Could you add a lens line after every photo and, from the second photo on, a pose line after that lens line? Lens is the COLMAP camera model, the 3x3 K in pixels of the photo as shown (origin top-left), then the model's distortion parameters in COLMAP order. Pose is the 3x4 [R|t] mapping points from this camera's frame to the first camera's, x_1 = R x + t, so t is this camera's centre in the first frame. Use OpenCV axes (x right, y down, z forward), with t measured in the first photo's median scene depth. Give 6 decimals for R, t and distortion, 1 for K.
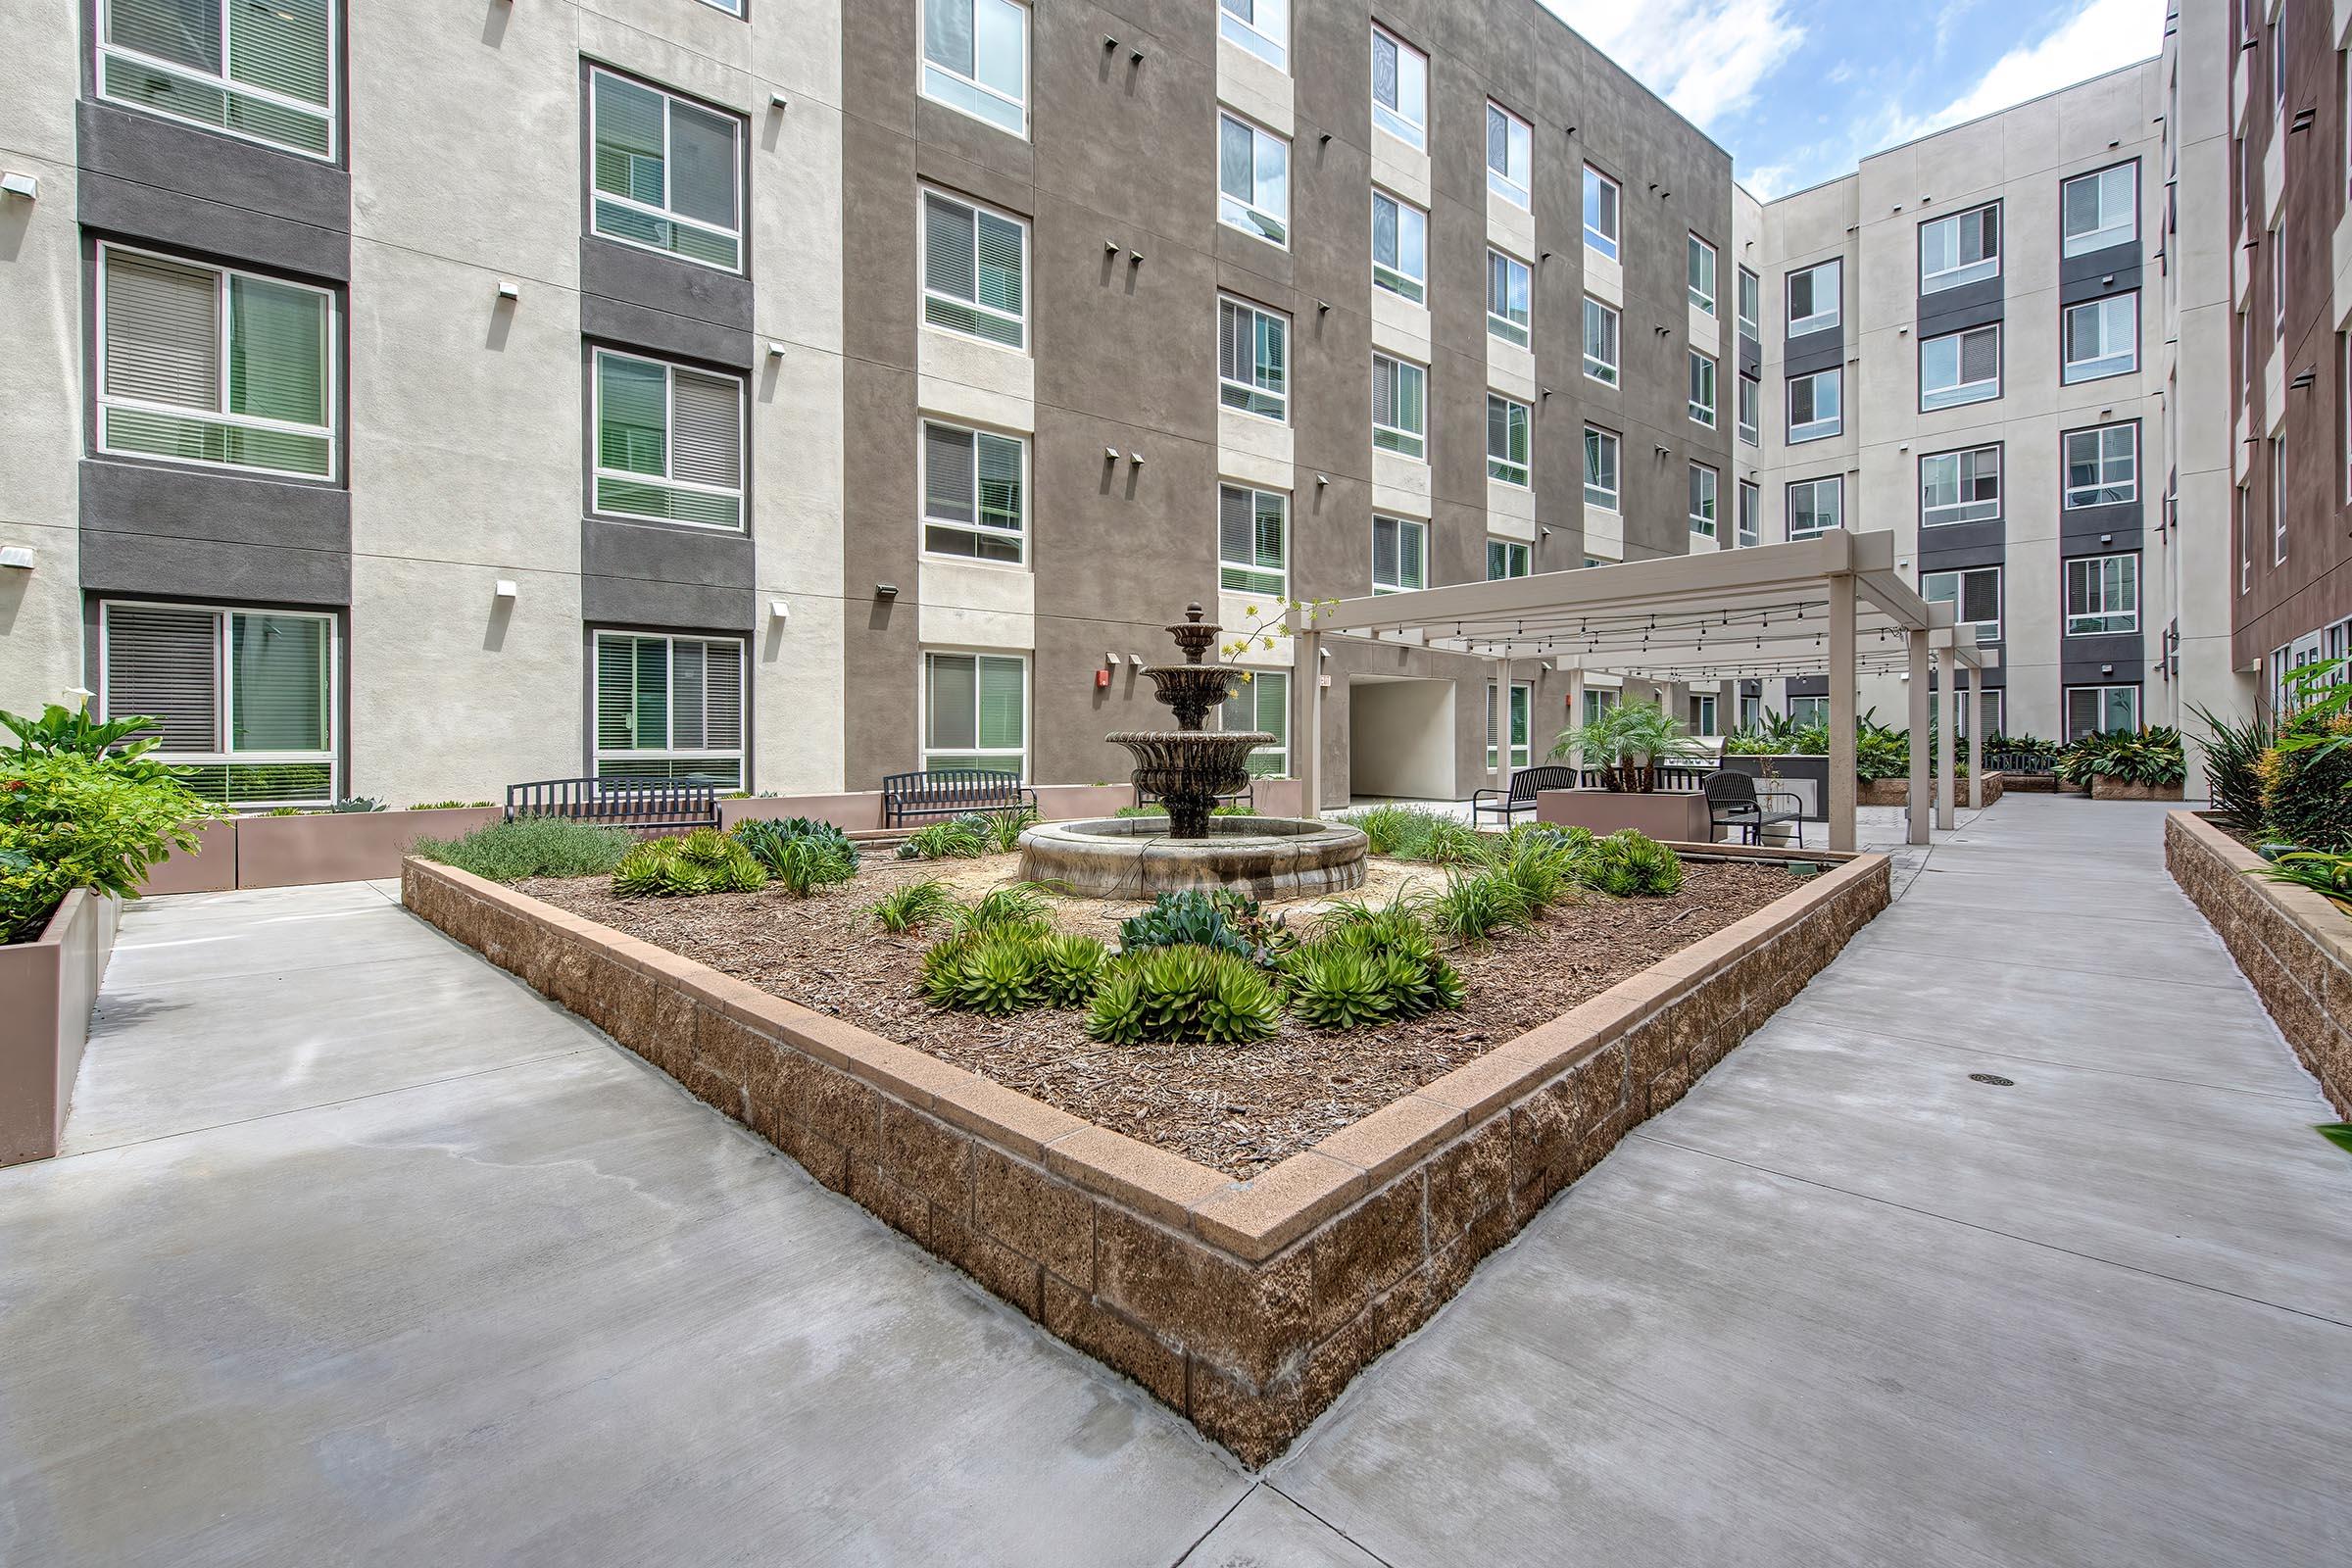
lens RADIAL K [[933.2, 0, 1177.4], [0, 933.2, 760.2], [0, 0, 1]] dist [0.002898, -0.000106]
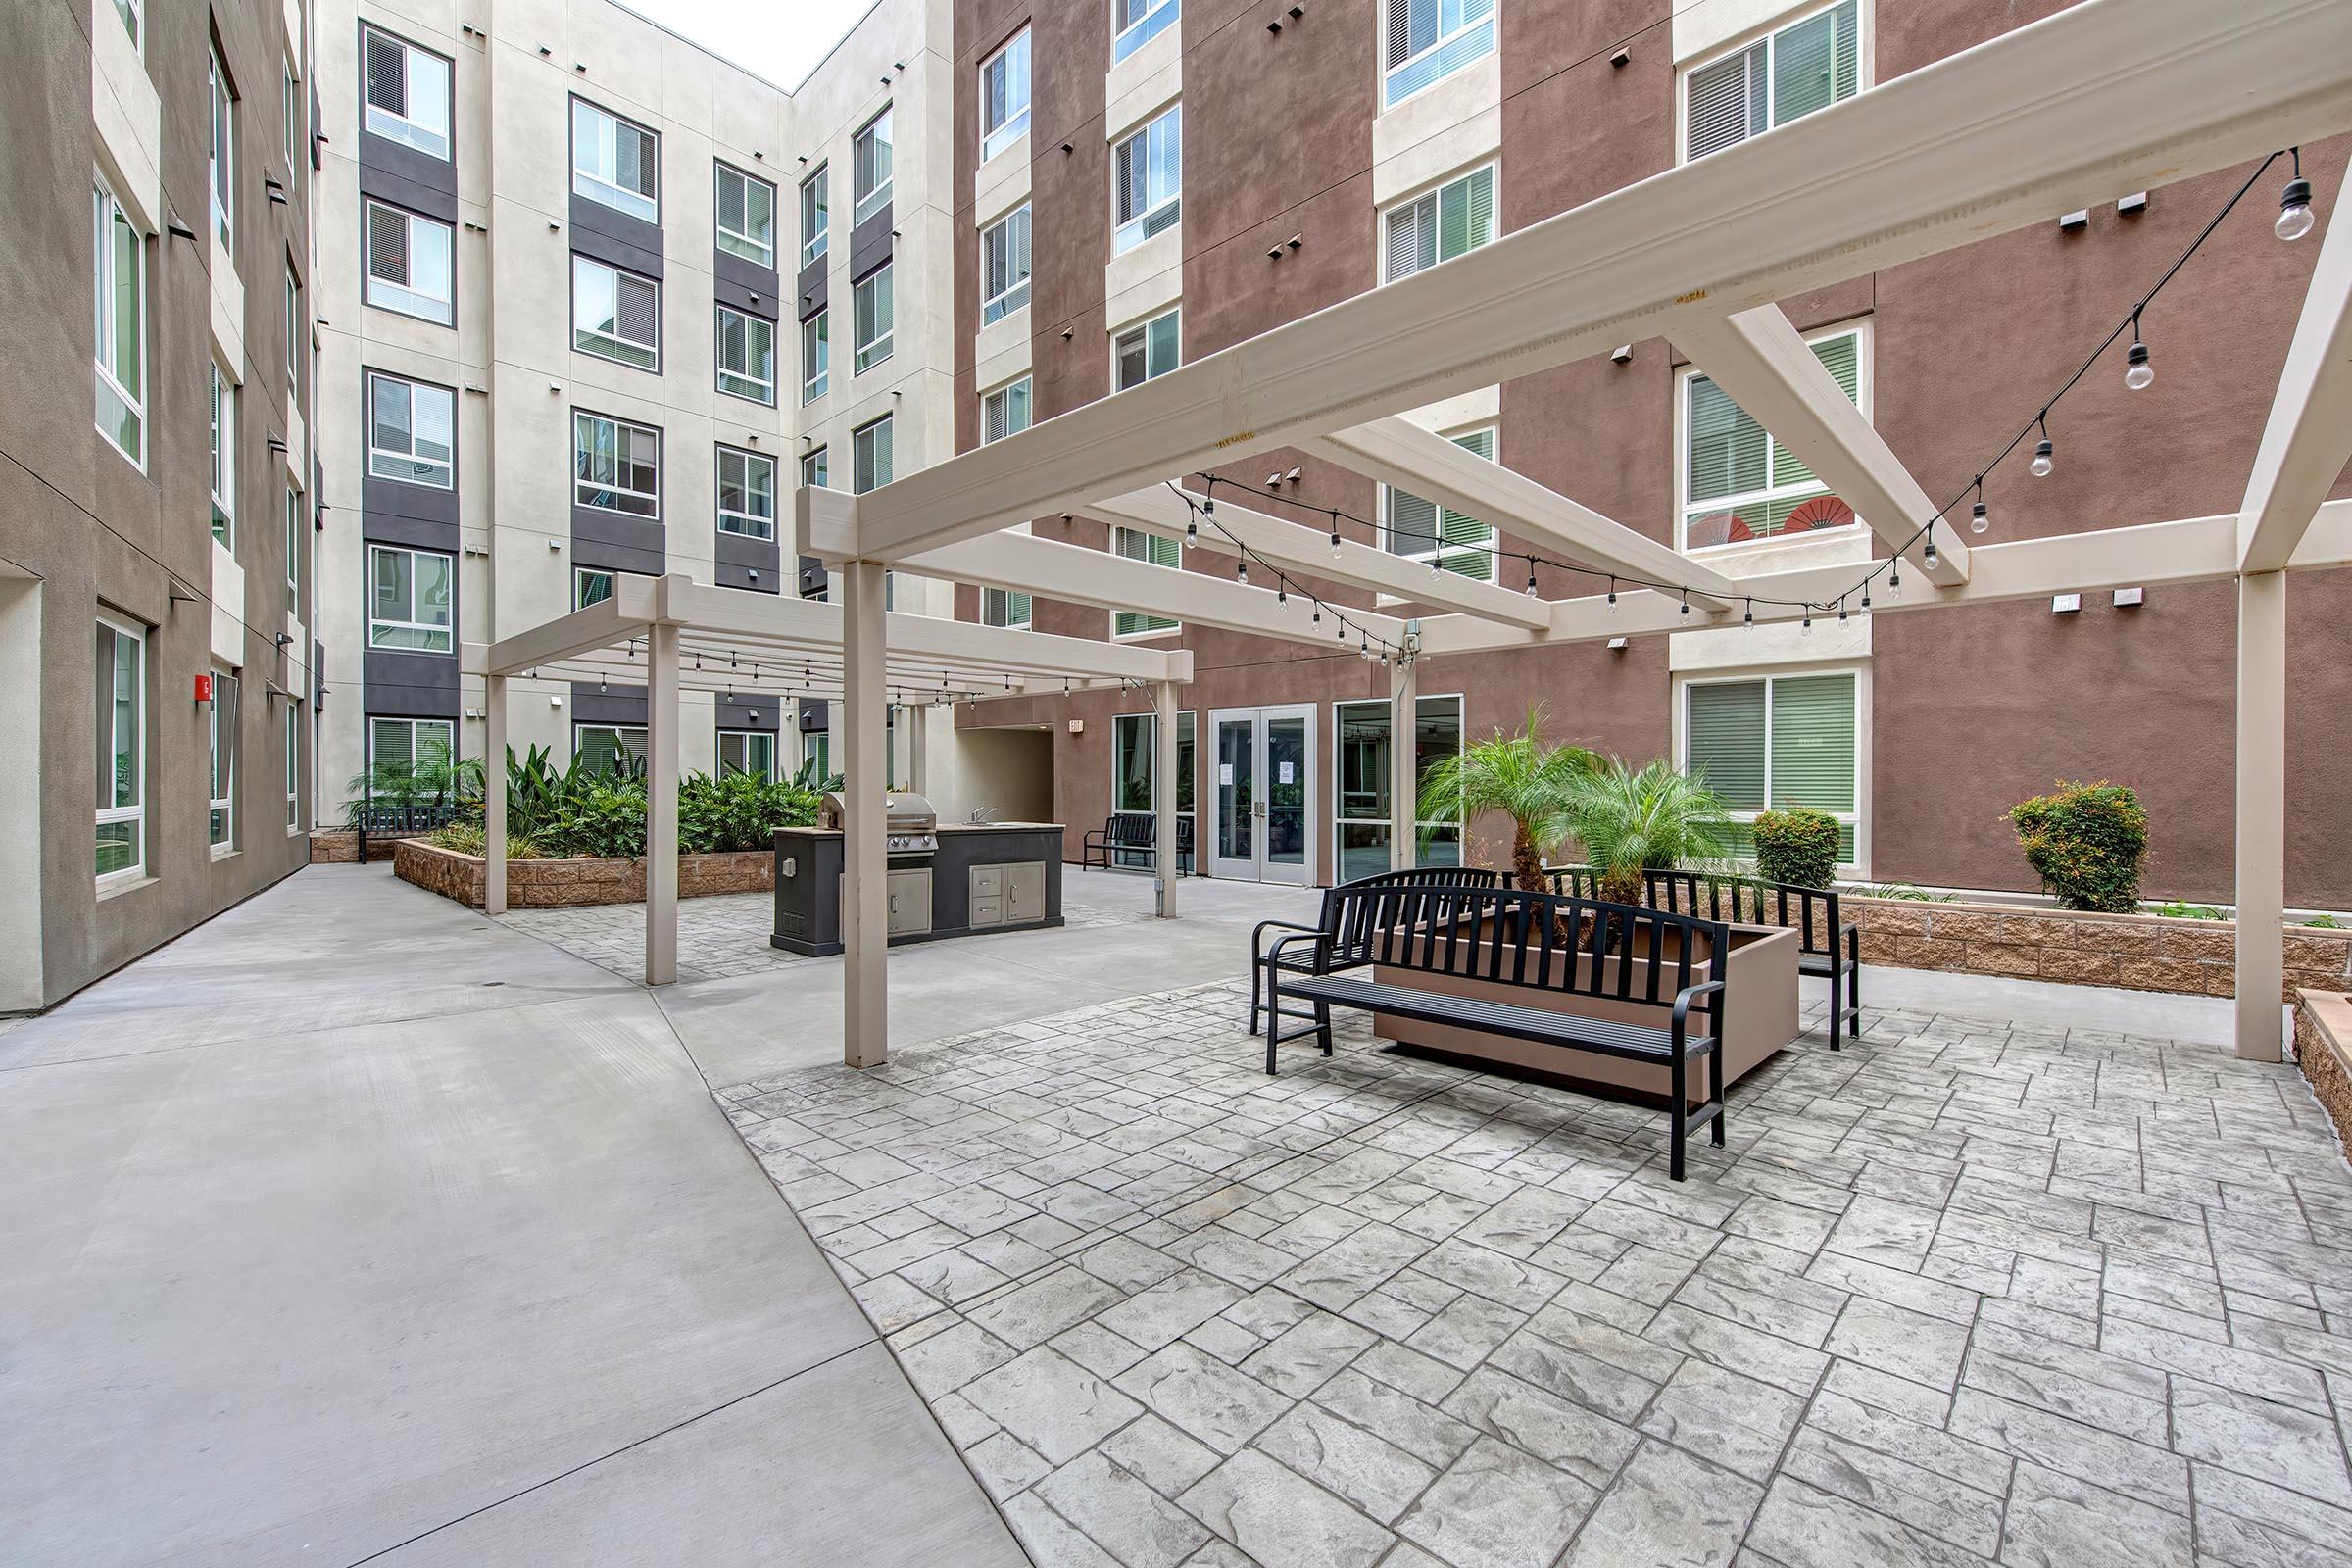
lens RADIAL K [[982.9, 0, 1186.7], [0, 982.9, 797.6], [0, 0, 1]] dist [-0.000835, 0.000633]
pose [[-0.007069, -0.008462, 0.999939, 0.005317], [0.009638, 0.999917, 0.008530, -0.022109], [-0.999929, 0.009697, -0.006987, 0.706858]]
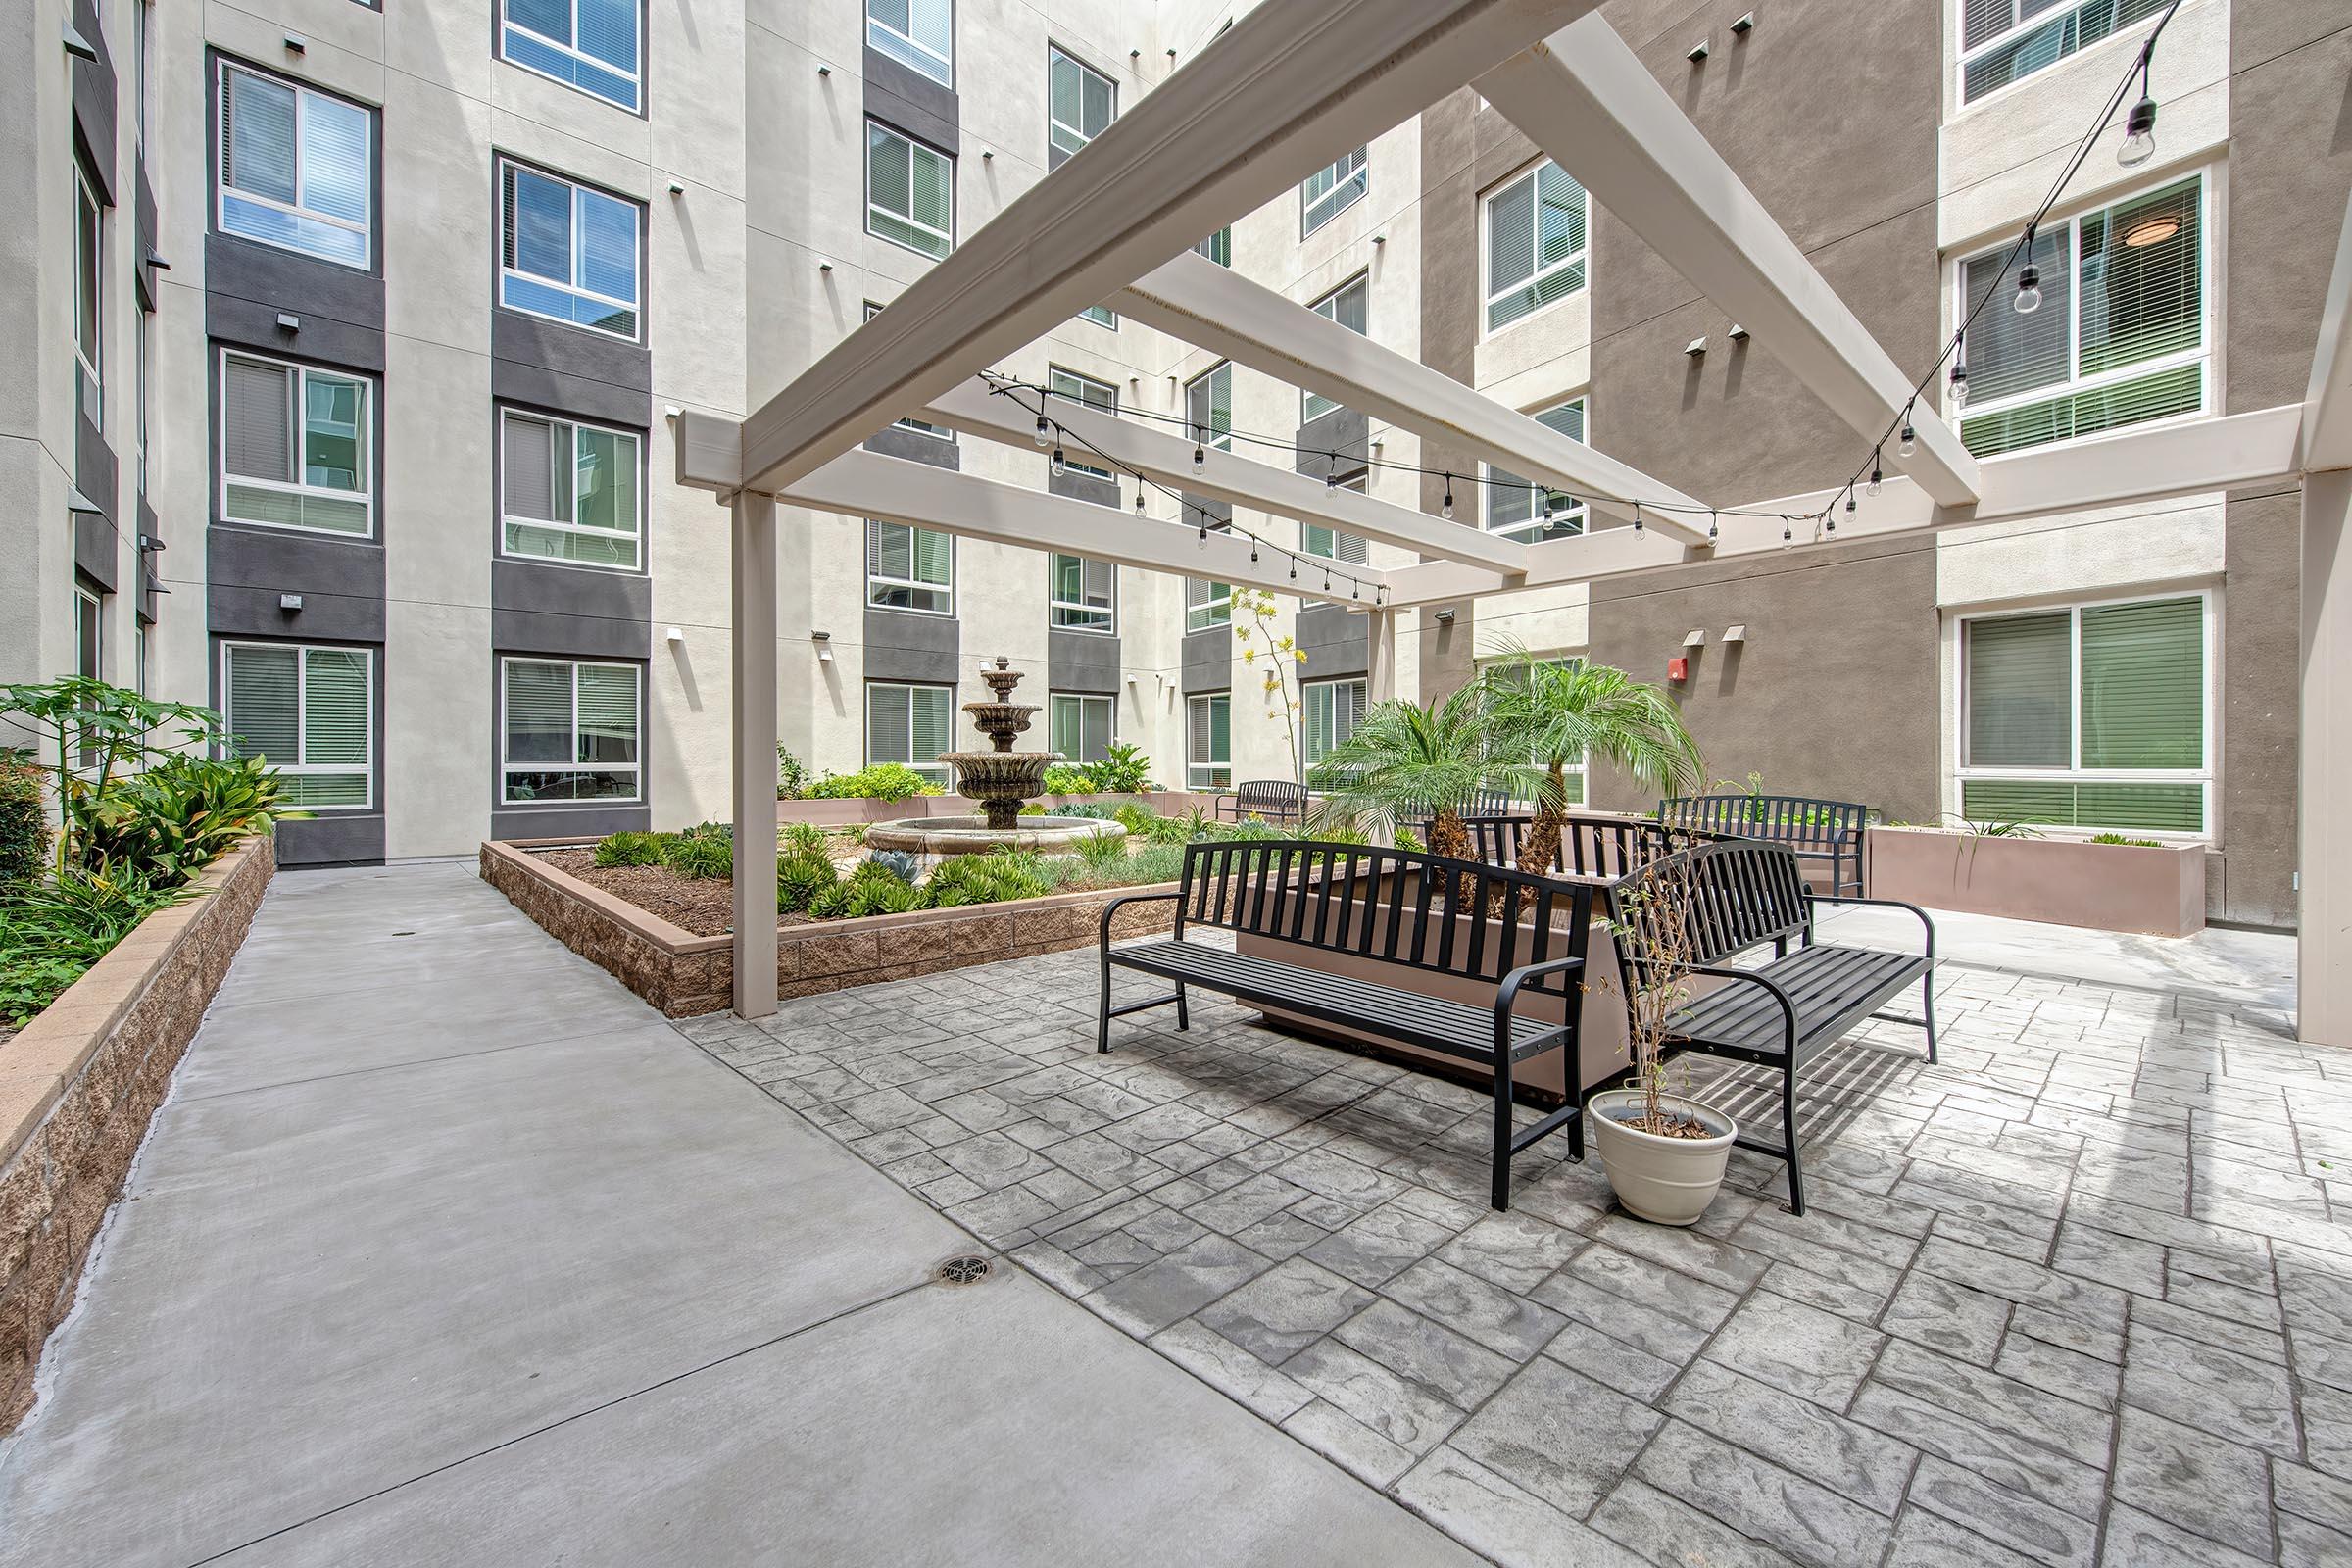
lens RADIAL K [[933.2, 0, 1177.4], [0, 933.2, 760.2], [0, 0, 1]] dist [0.002898, -0.000106]
pose [[-0.066039, 0.005101, -0.997804, 0.525689], [-0.015705, 0.999858, 0.006151, -0.012869], [0.997693, 0.016076, -0.065950, 0.527887]]
